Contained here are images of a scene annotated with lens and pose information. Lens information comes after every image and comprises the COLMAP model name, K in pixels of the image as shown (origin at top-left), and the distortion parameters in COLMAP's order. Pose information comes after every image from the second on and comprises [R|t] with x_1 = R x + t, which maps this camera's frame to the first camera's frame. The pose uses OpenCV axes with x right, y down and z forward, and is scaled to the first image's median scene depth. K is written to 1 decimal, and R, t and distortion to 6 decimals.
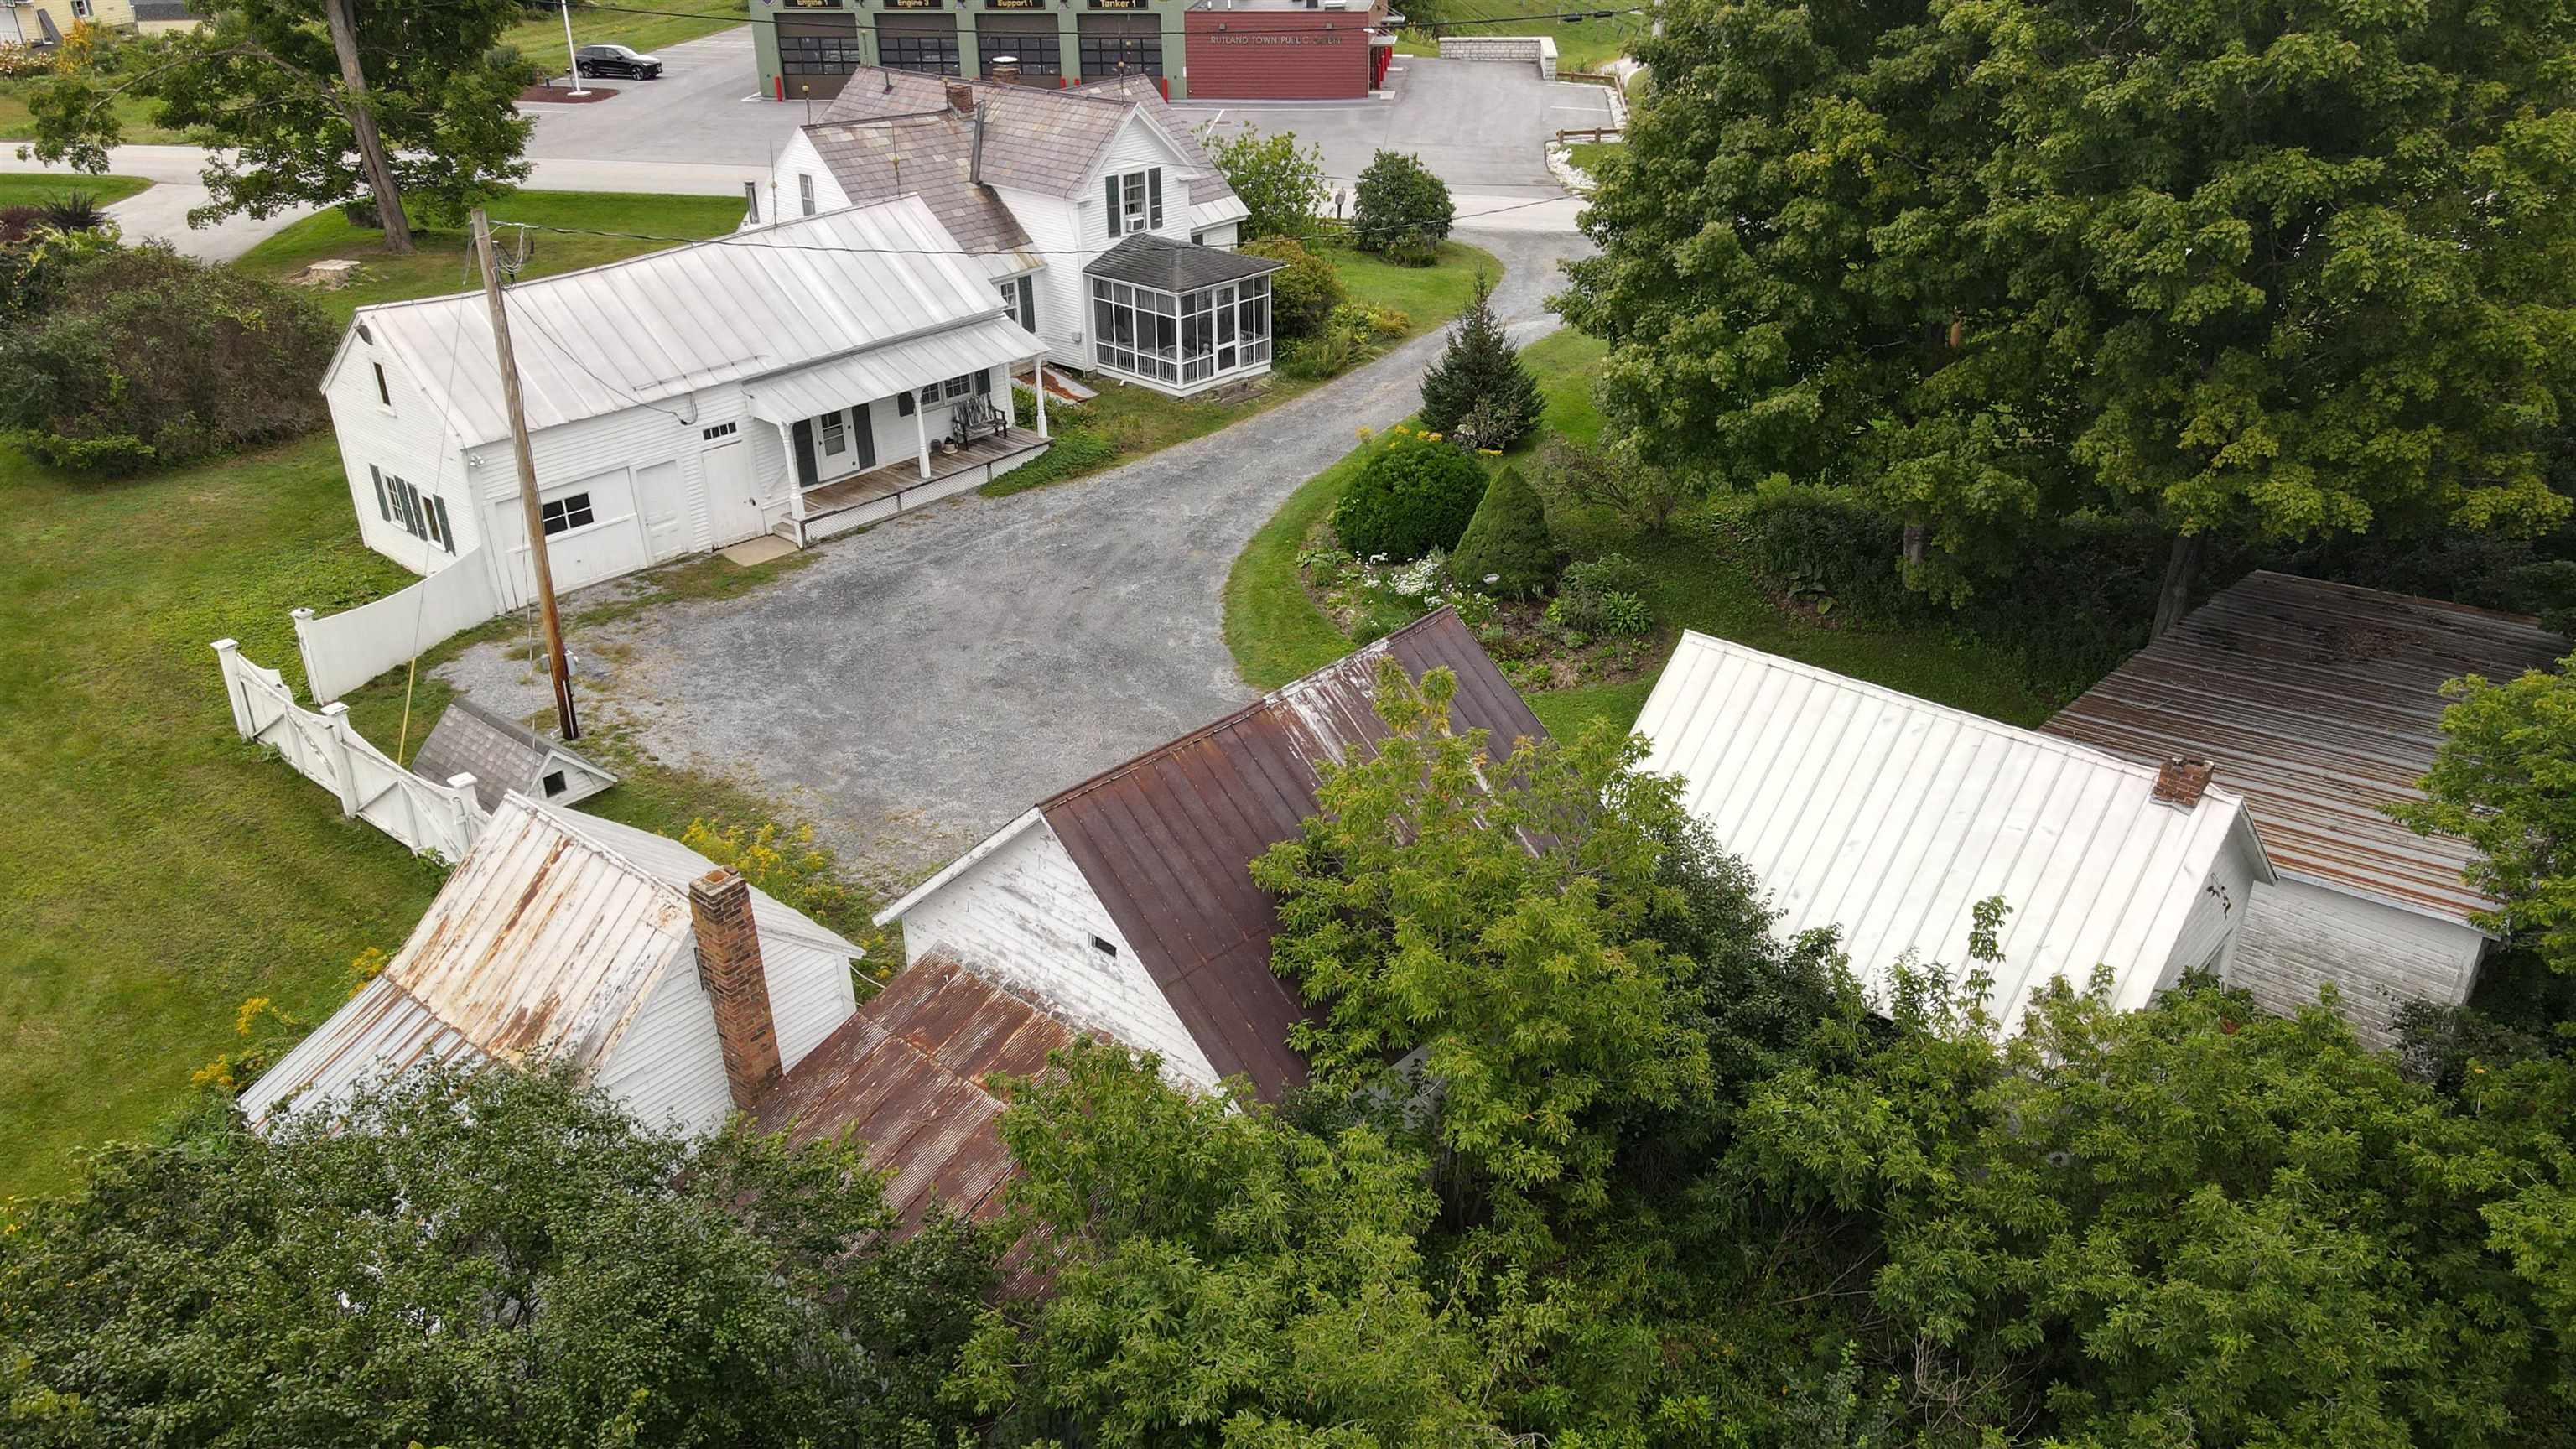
lens RADIAL K [[1891.3, 0, 1290.5], [0, 1891.3, 717.3], [0, 0, 1]] dist [0.002105, 0.032043]
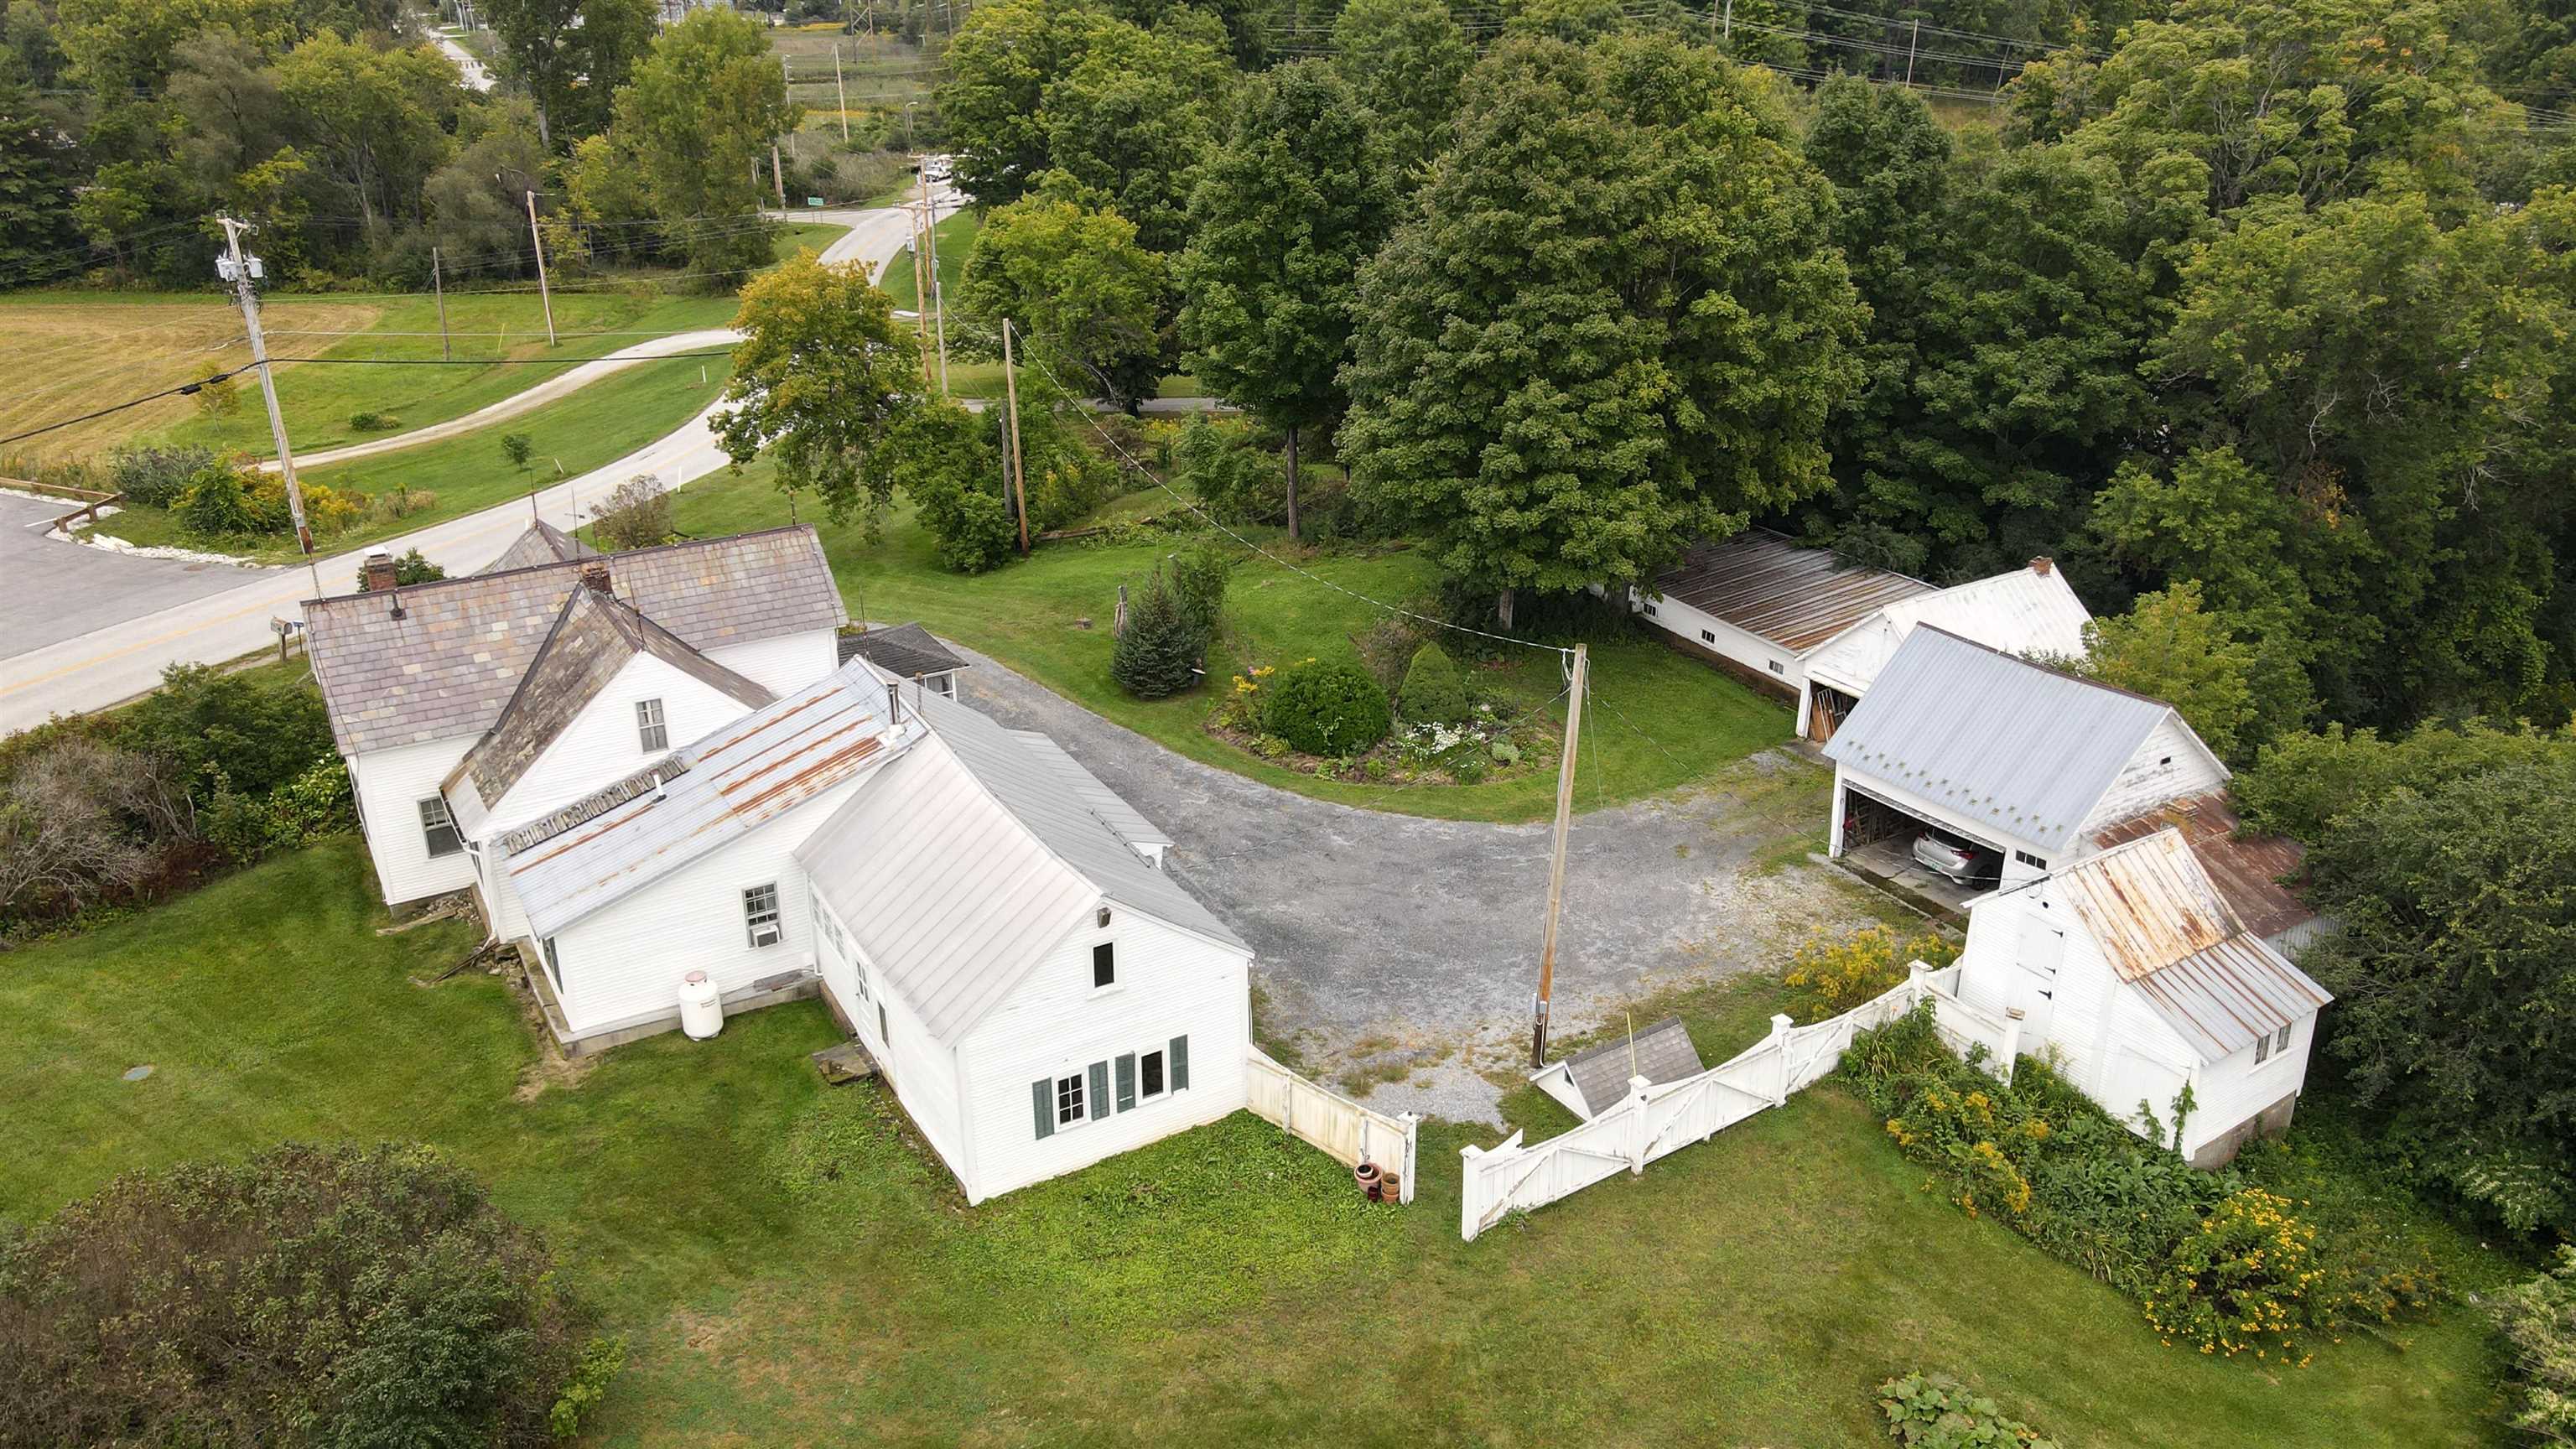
lens RADIAL K [[1891.3, 0, 1281.8], [0, 1891.3, 720.0], [0, 0, 1]] dist [0.002105, 0.032043]
pose [[0.283716, -0.357621, 0.889726, -1.145443], [0.430337, 0.876655, 0.215141, -0.410394], [-0.856922, 0.321843, 0.402619, 0.485152]]
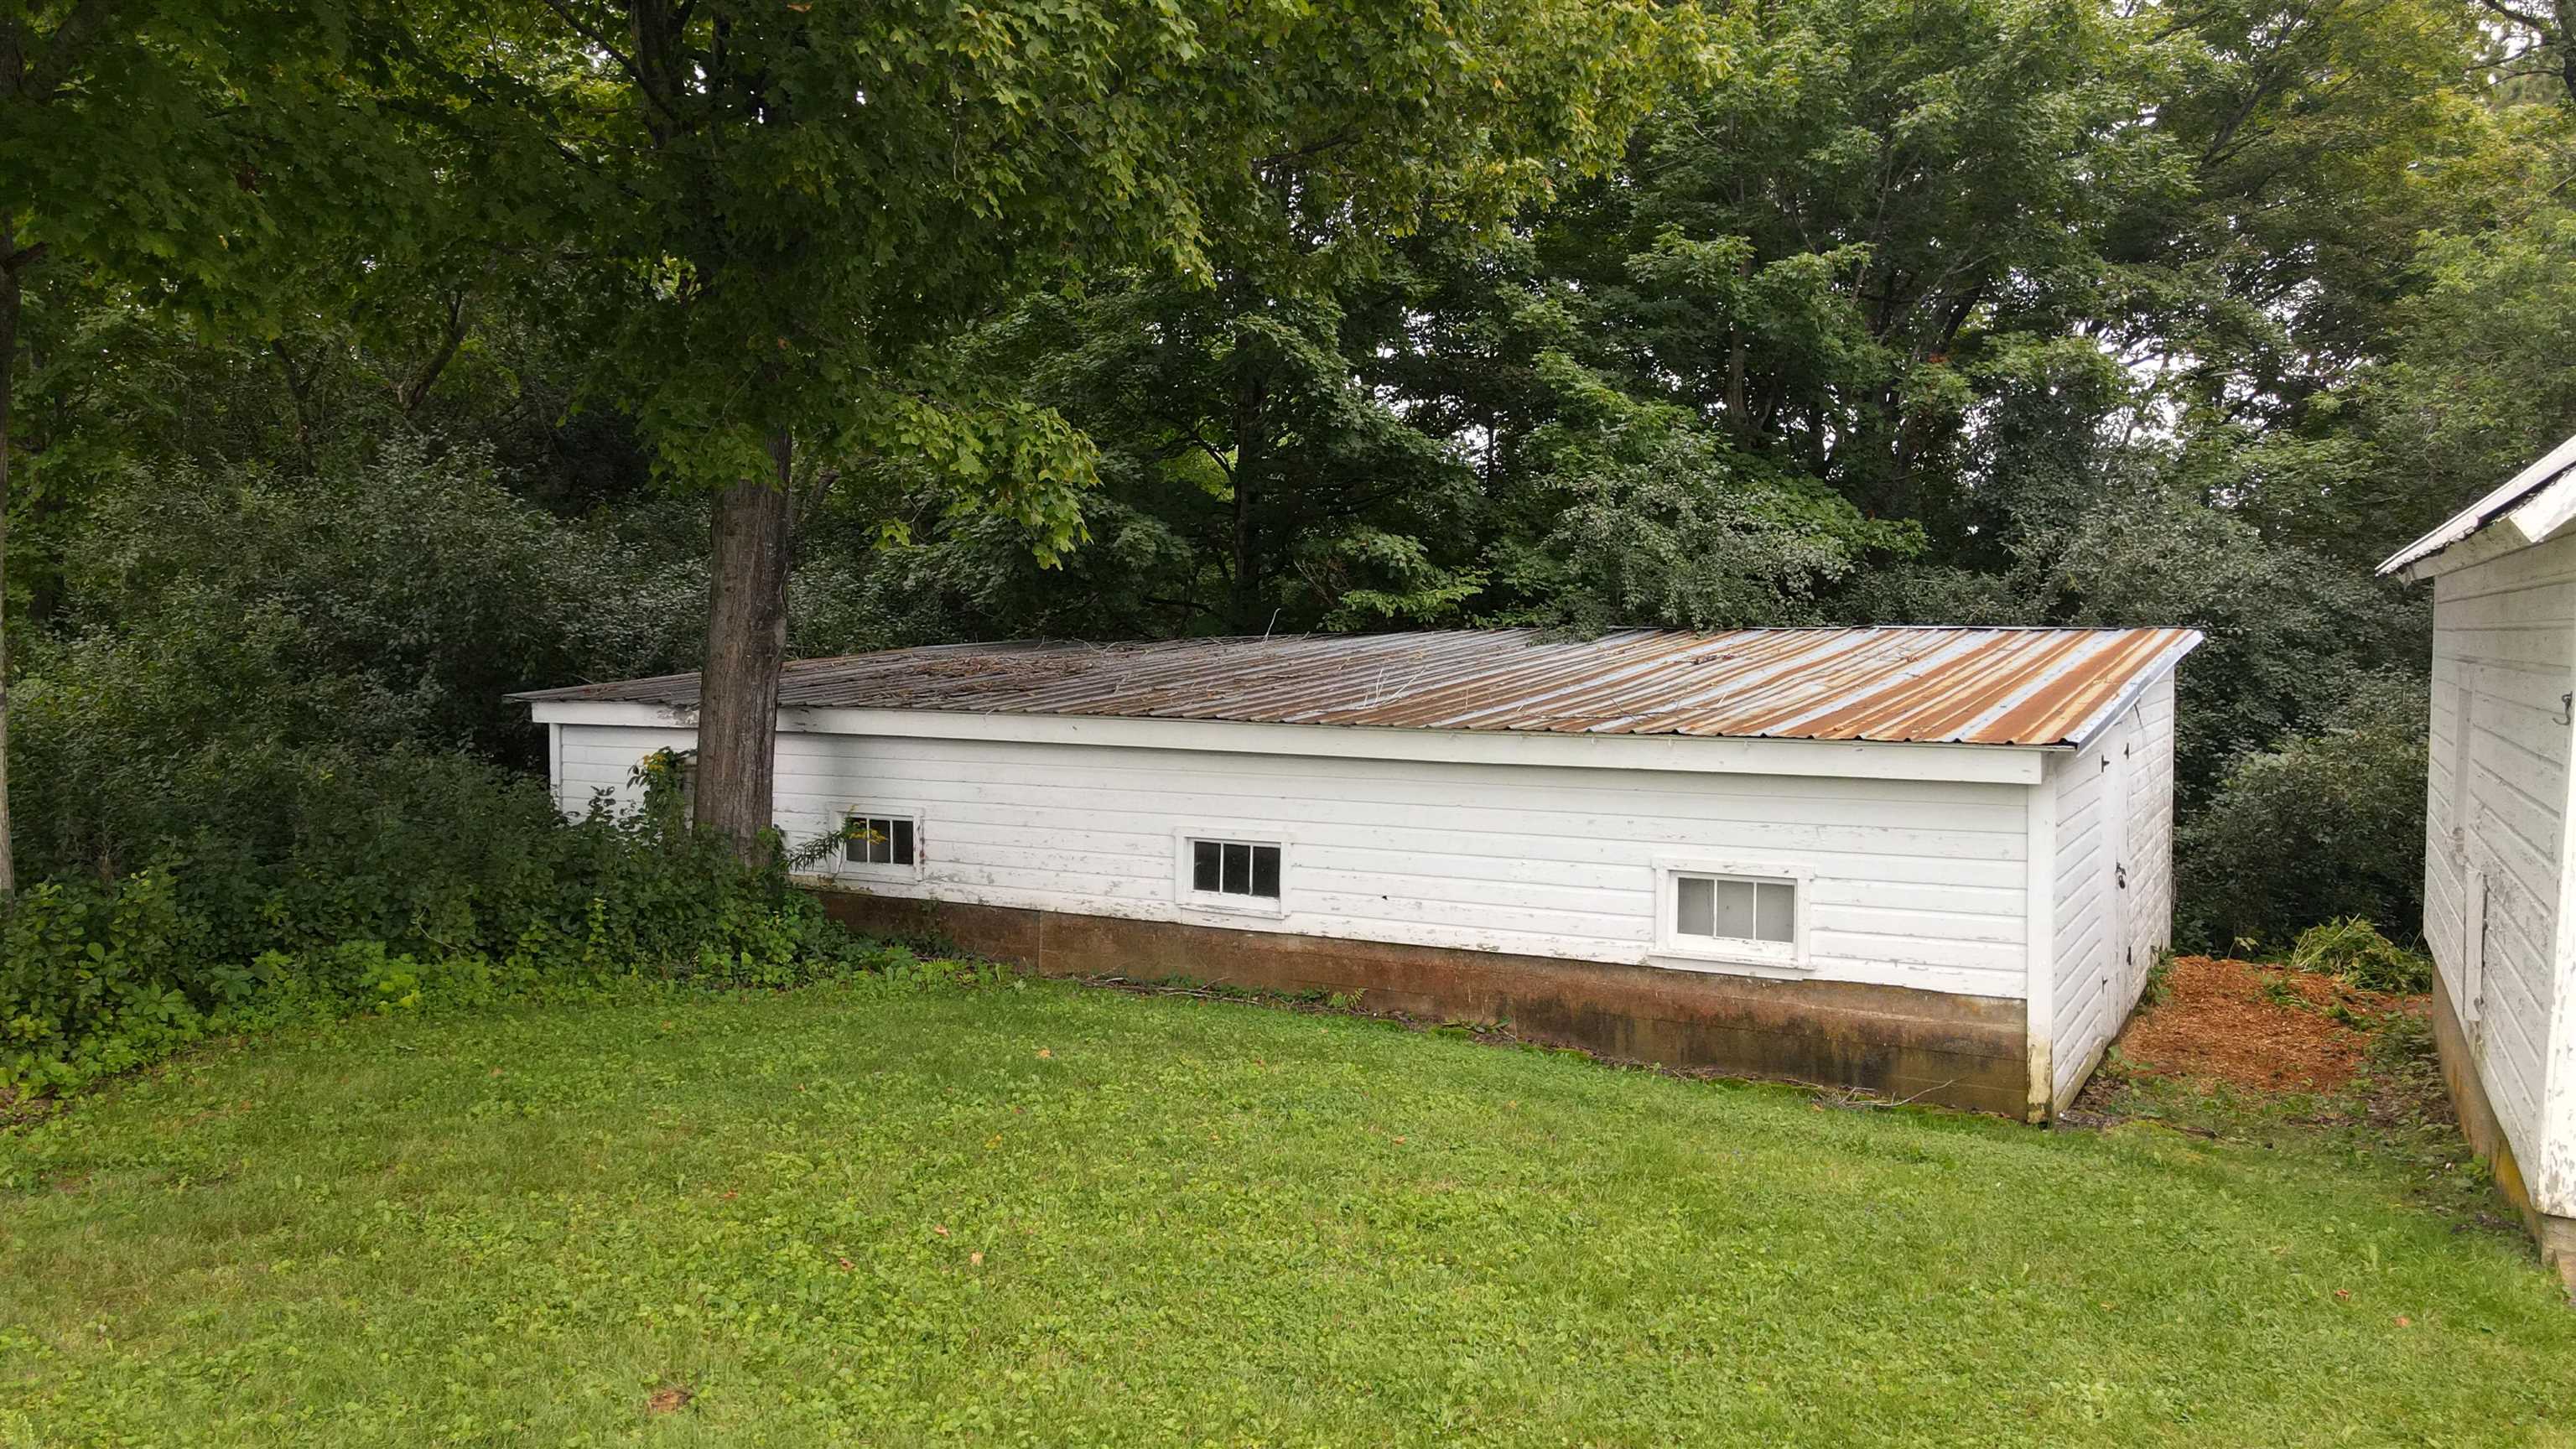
lens RADIAL K [[1891.3, 0, 1286.3], [0, 1891.3, 723.9], [0, 0, 1]] dist [0.002105, 0.032043]
pose [[-0.238799, -0.036269, 0.970392, 0.054271], [0.441472, 0.886007, 0.141755, -0.049702], [-0.864915, 0.462252, -0.195565, 0.825574]]
